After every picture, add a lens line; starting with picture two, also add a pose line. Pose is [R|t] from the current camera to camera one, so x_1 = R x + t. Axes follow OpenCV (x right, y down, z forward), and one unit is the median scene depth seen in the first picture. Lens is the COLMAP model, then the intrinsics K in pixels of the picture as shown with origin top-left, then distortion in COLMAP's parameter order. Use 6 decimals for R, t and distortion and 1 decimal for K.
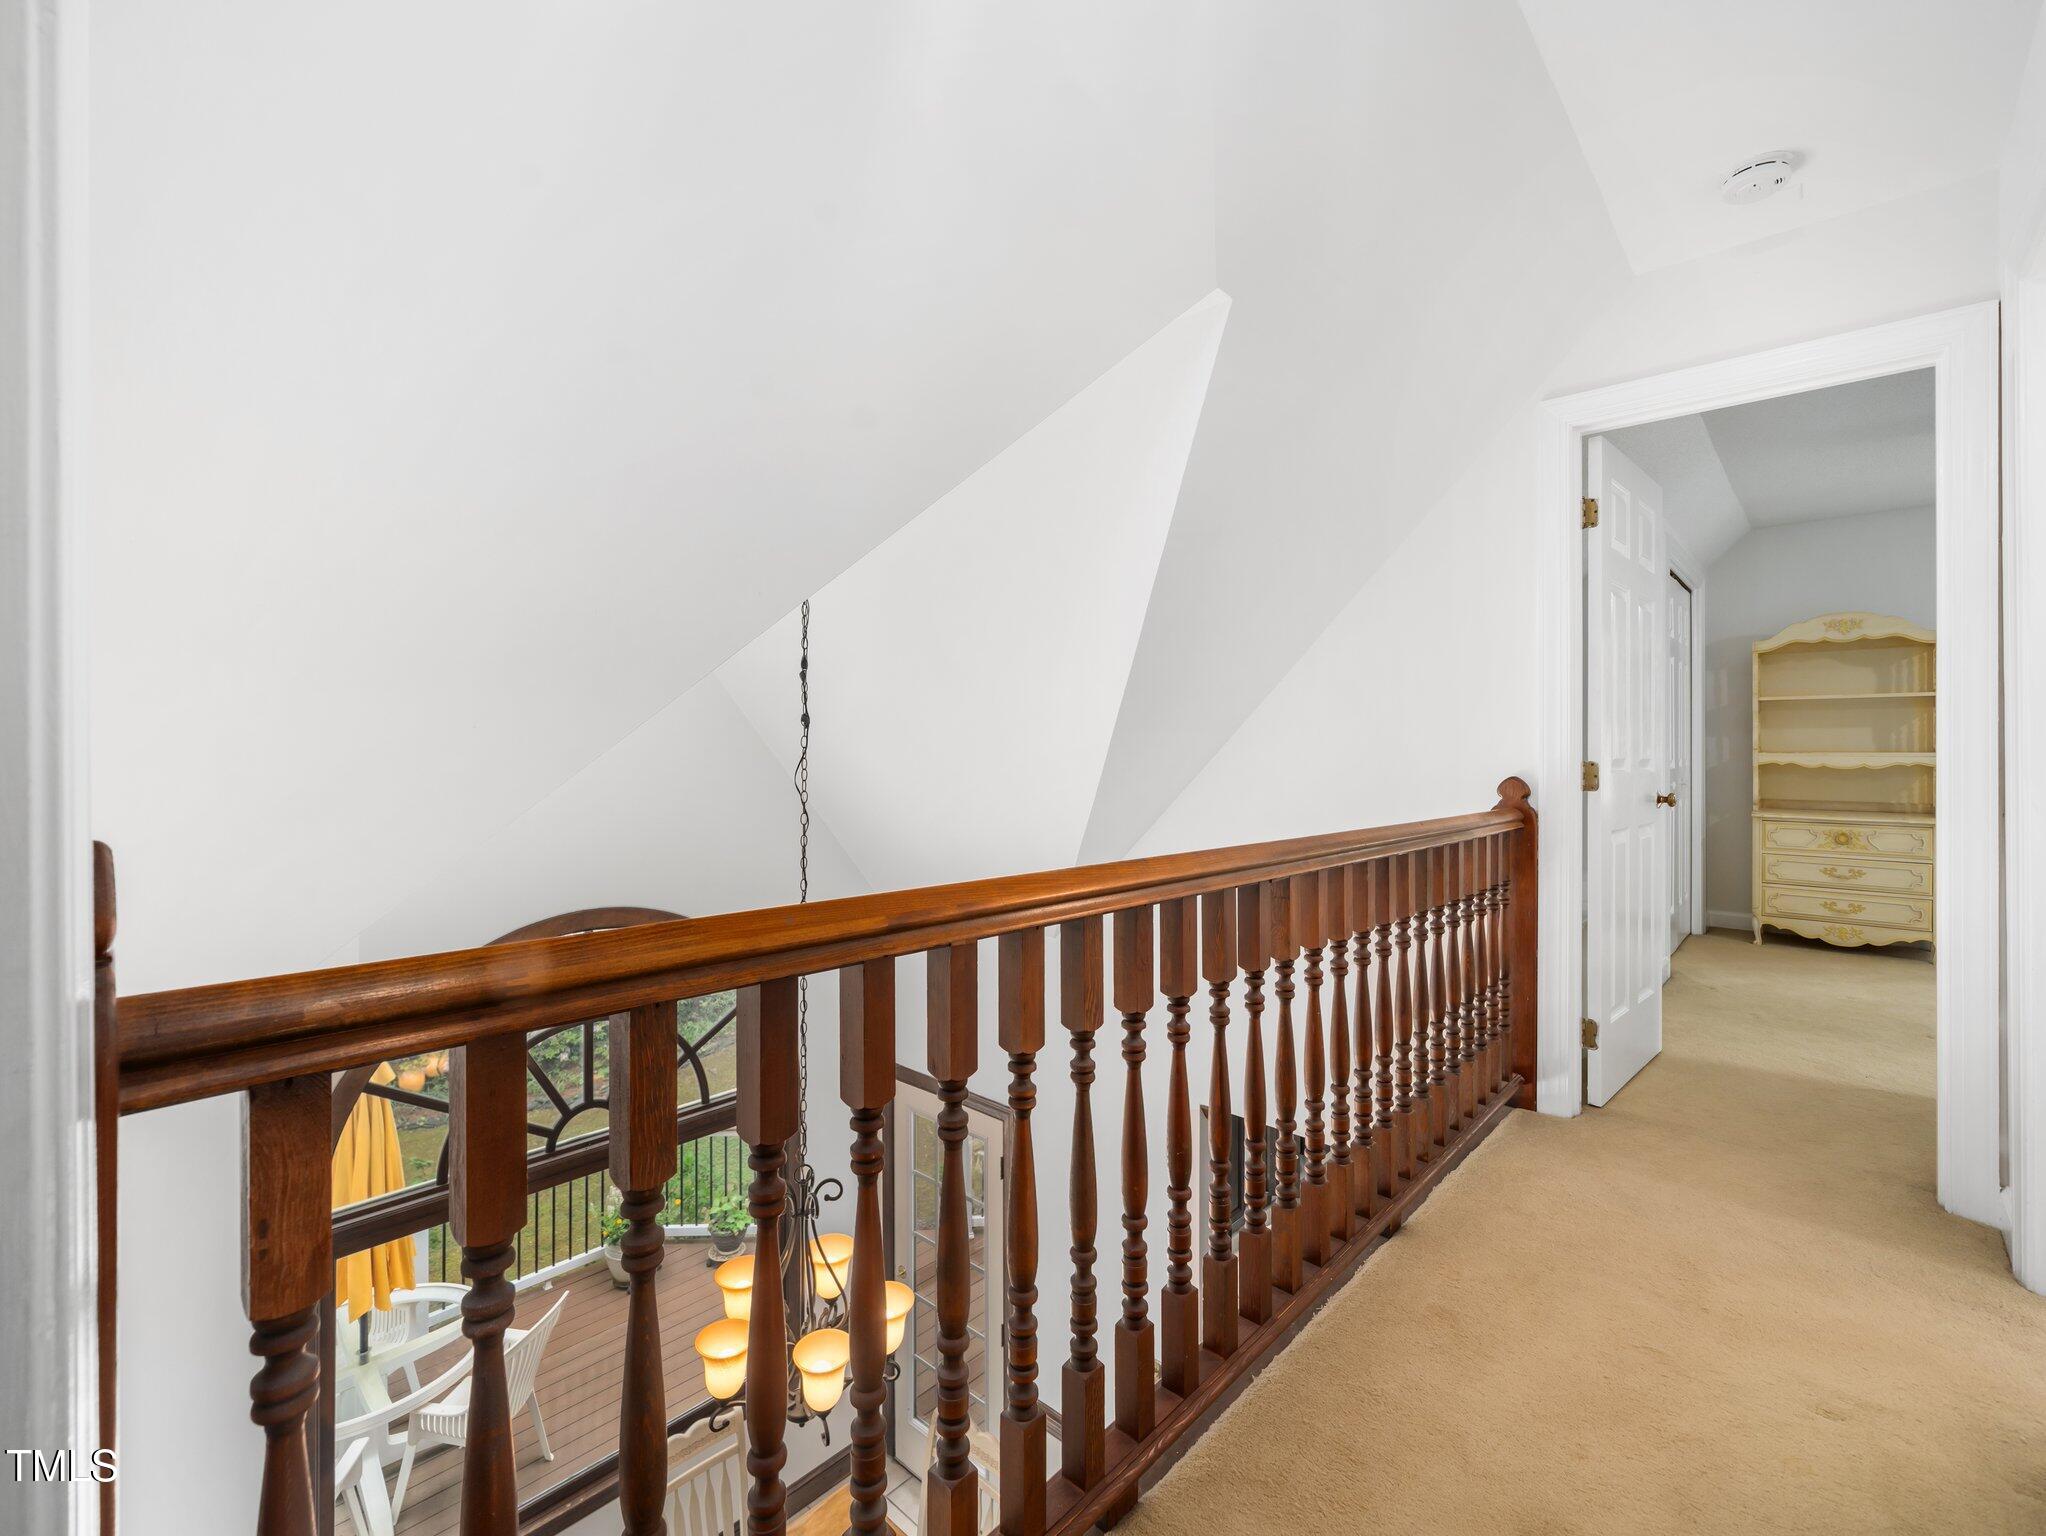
lens RADIAL K [[819.2, 0, 1037.9], [0, 819.2, 752.9], [0, 0, 1]] dist [-0.002817, -0.000365]
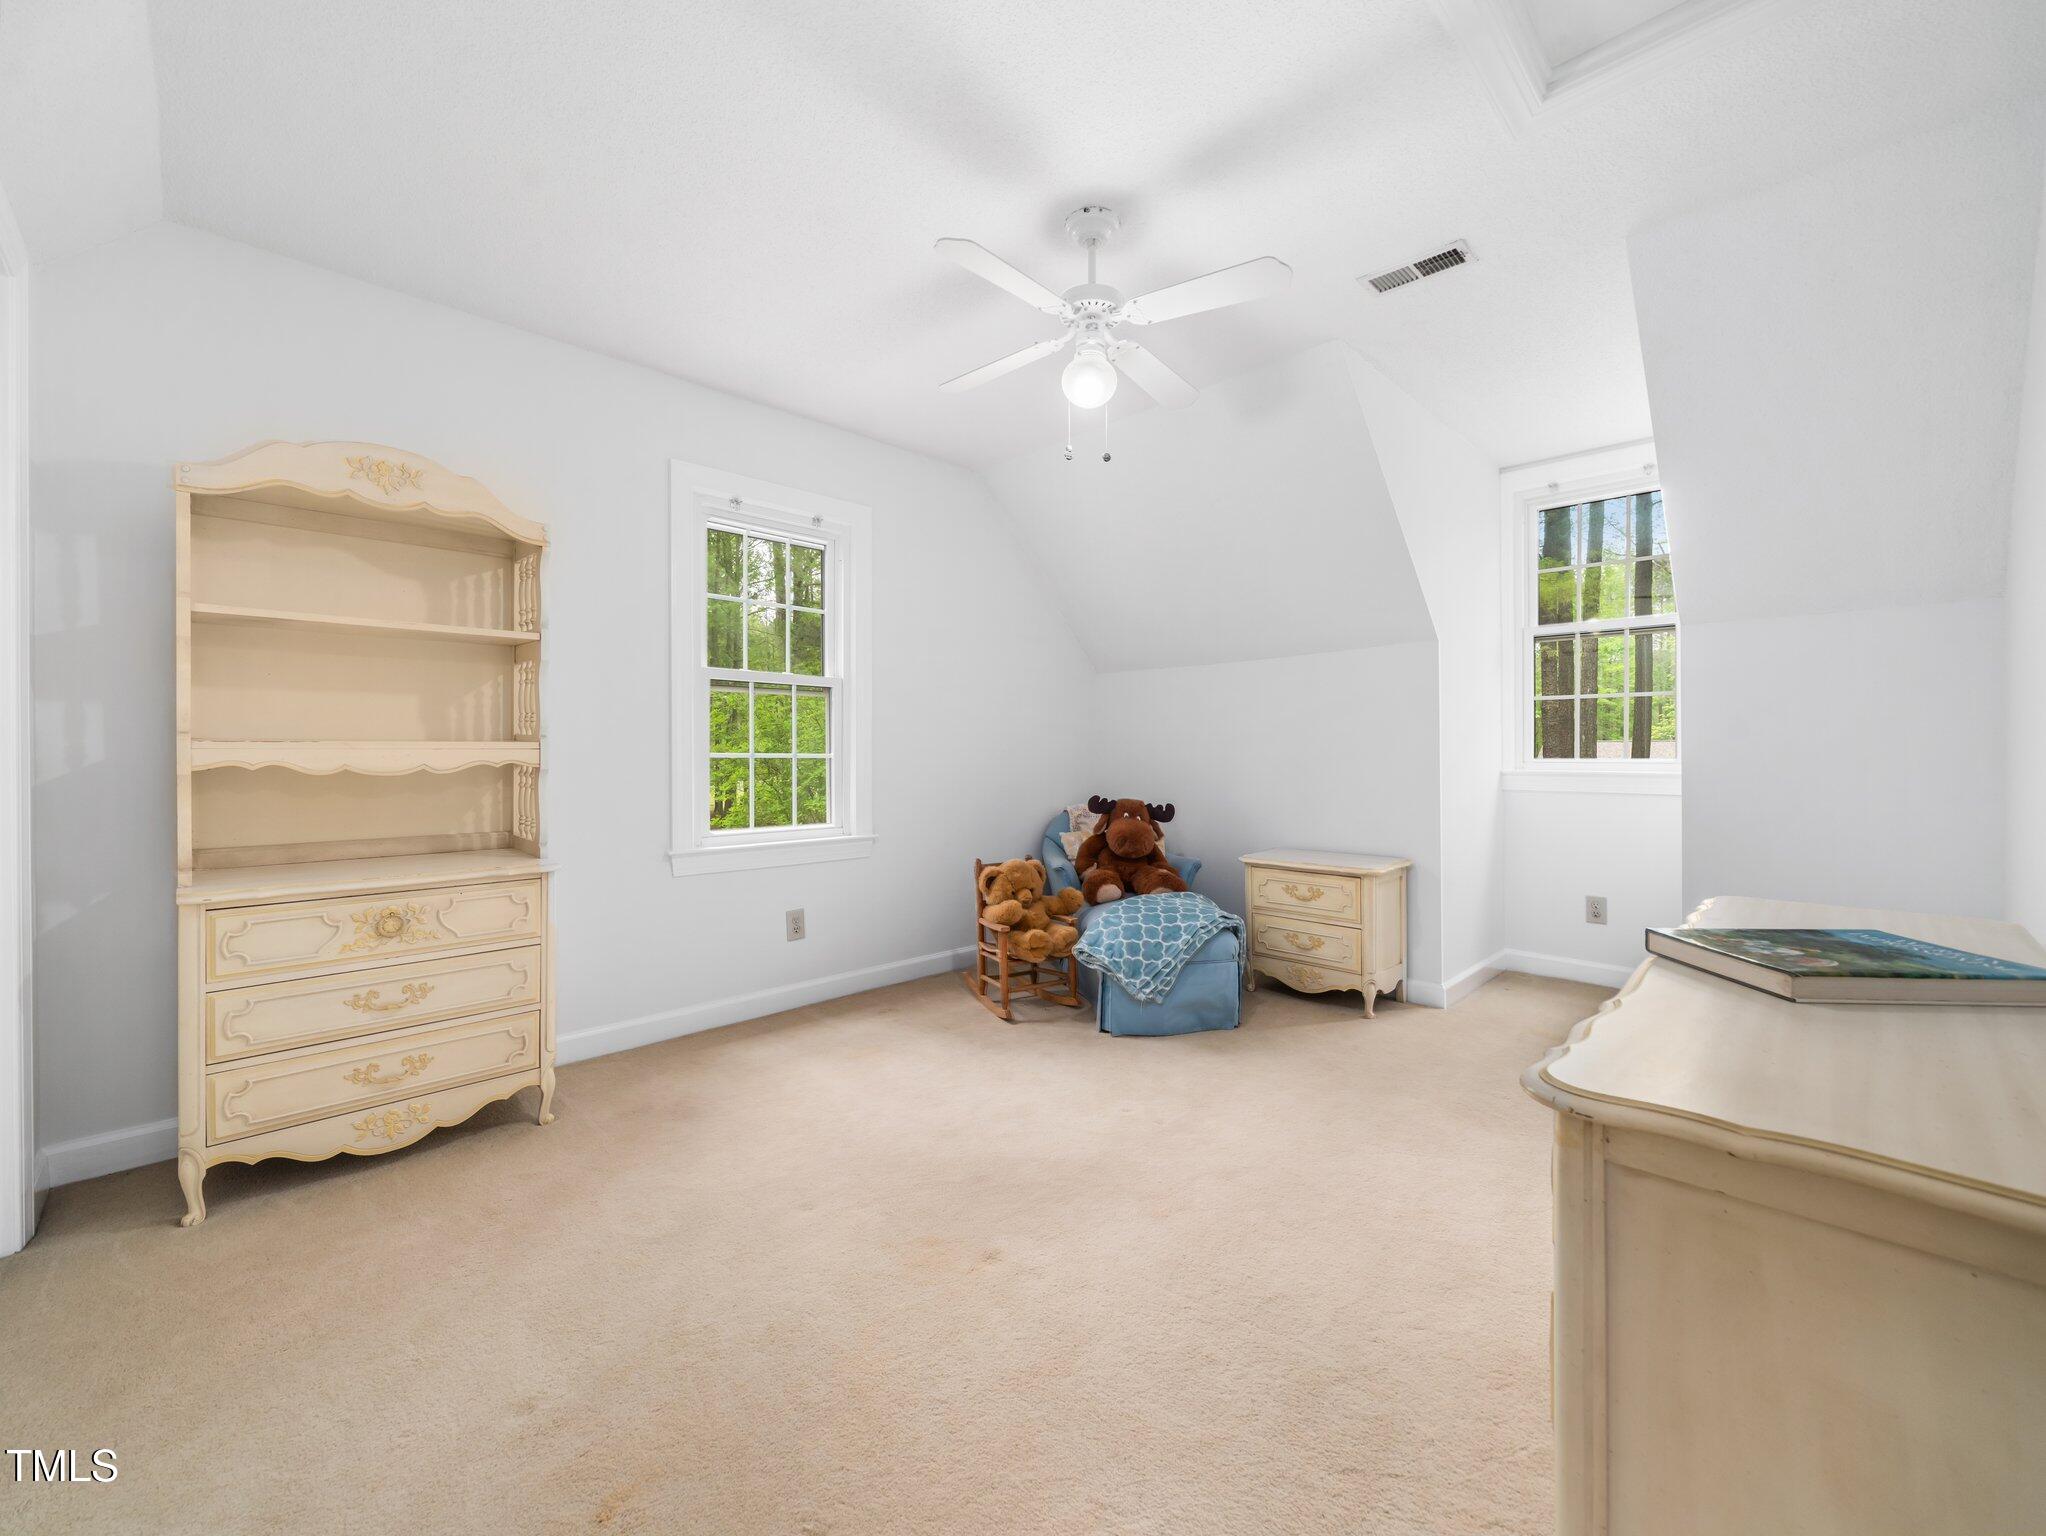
lens RADIAL K [[819.2, 0, 1038.1], [0, 819.2, 749.5], [0, 0, 1]] dist [-0.002817, -0.000365]
pose [[-0.001344, -0.002193, 0.999997, 0.502717], [0.000700, 0.999997, 0.002194, 0.003595], [-0.999999, 0.000703, -0.001343, 0.613011]]
